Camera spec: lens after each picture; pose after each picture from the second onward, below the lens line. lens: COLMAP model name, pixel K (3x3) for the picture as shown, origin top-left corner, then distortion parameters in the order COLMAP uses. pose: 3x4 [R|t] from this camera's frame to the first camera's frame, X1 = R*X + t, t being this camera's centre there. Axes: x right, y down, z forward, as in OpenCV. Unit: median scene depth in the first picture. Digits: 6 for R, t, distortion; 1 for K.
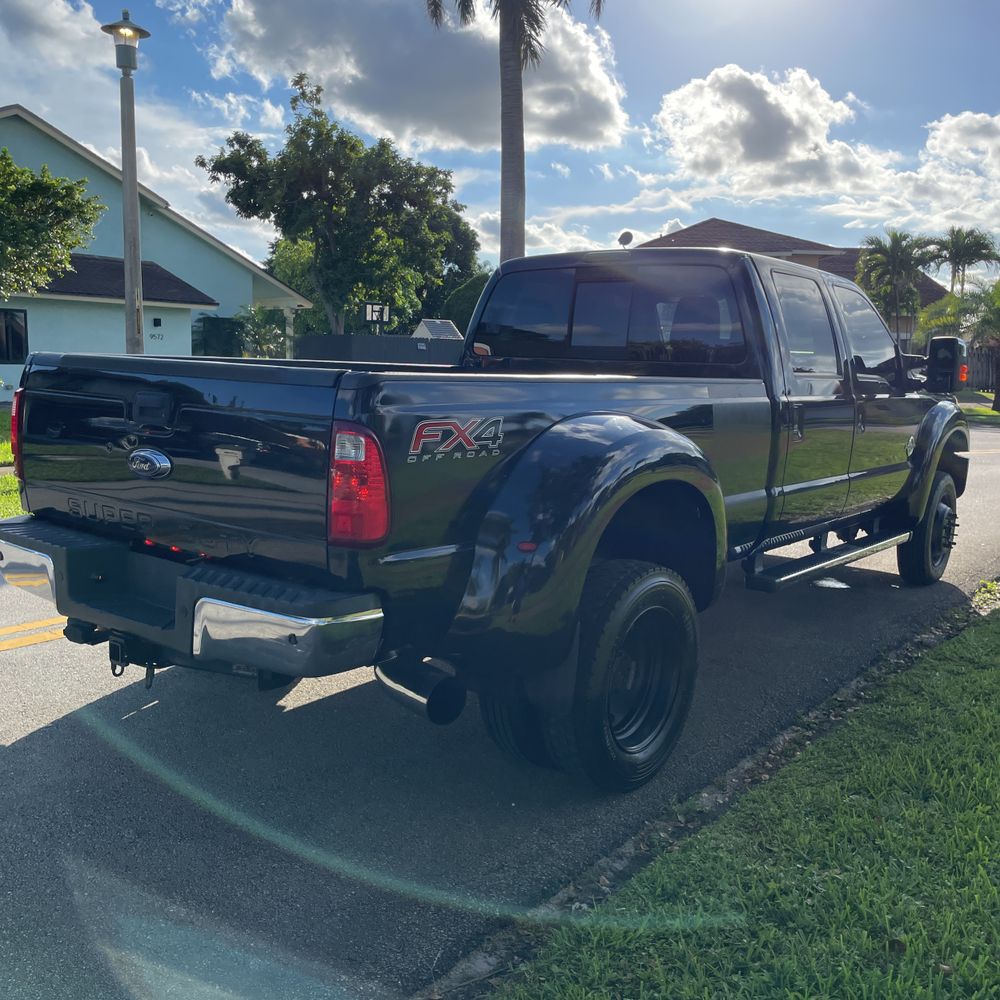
lens RADIAL K [[1036.8, 0, 500.0], [0, 1036.8, 500.0], [0, 0, 1]] dist [-0.001911, 0.012274]
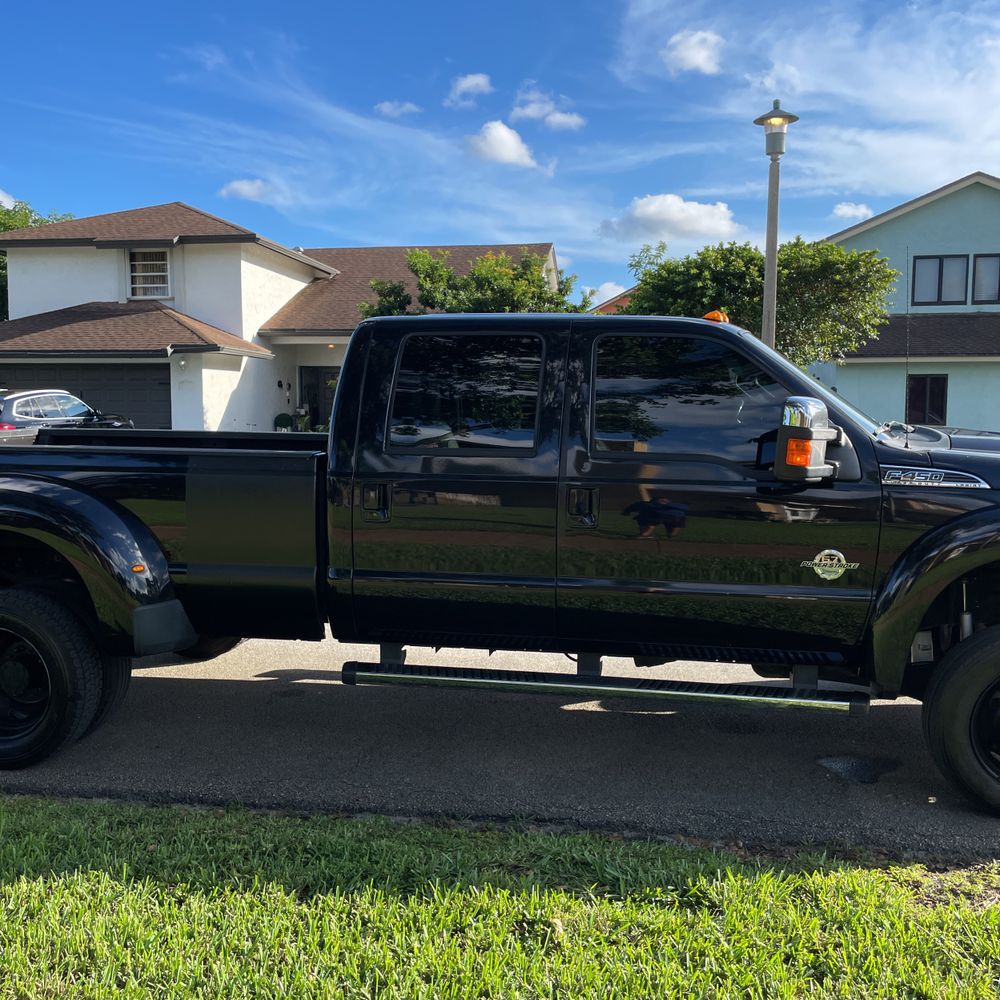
lens RADIAL K [[1011.2, 0, 500.0], [0, 1011.2, 500.0], [0, 0, 1]] dist [0.089064, -0.056802]
pose [[0.494707, 0.055914, -0.867259, 0.141123], [-0.103772, 0.994589, 0.004929, -0.011271], [0.862842, 0.087559, 0.497832, 0.081589]]
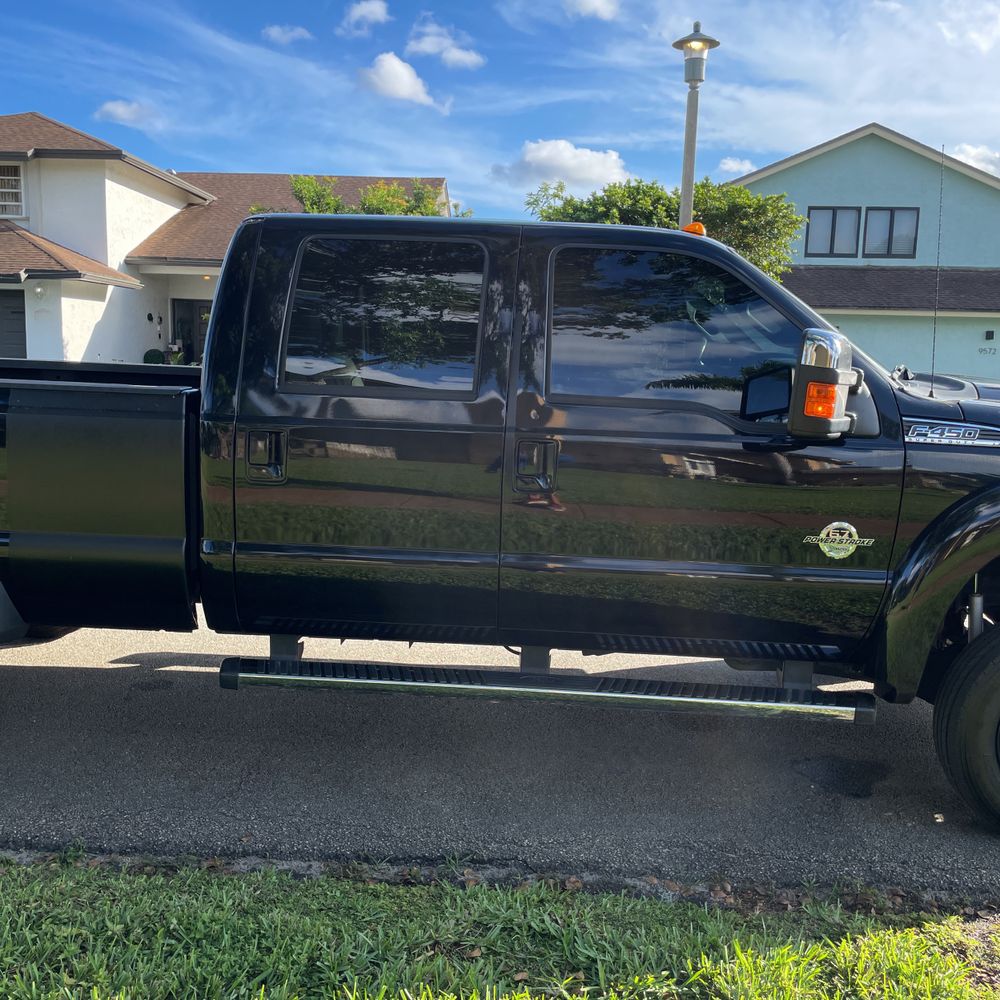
lens RADIAL K [[1008.2, 0, 494.8], [0, 1008.2, 495.3], [0, 0, 1]] dist [0.071692, -0.061996]
pose [[0.586657, 0.103038, -0.803254, 0.115879], [-0.117580, 0.992200, 0.041400, -0.011550], [0.801254, 0.070159, 0.594196, 0.091082]]
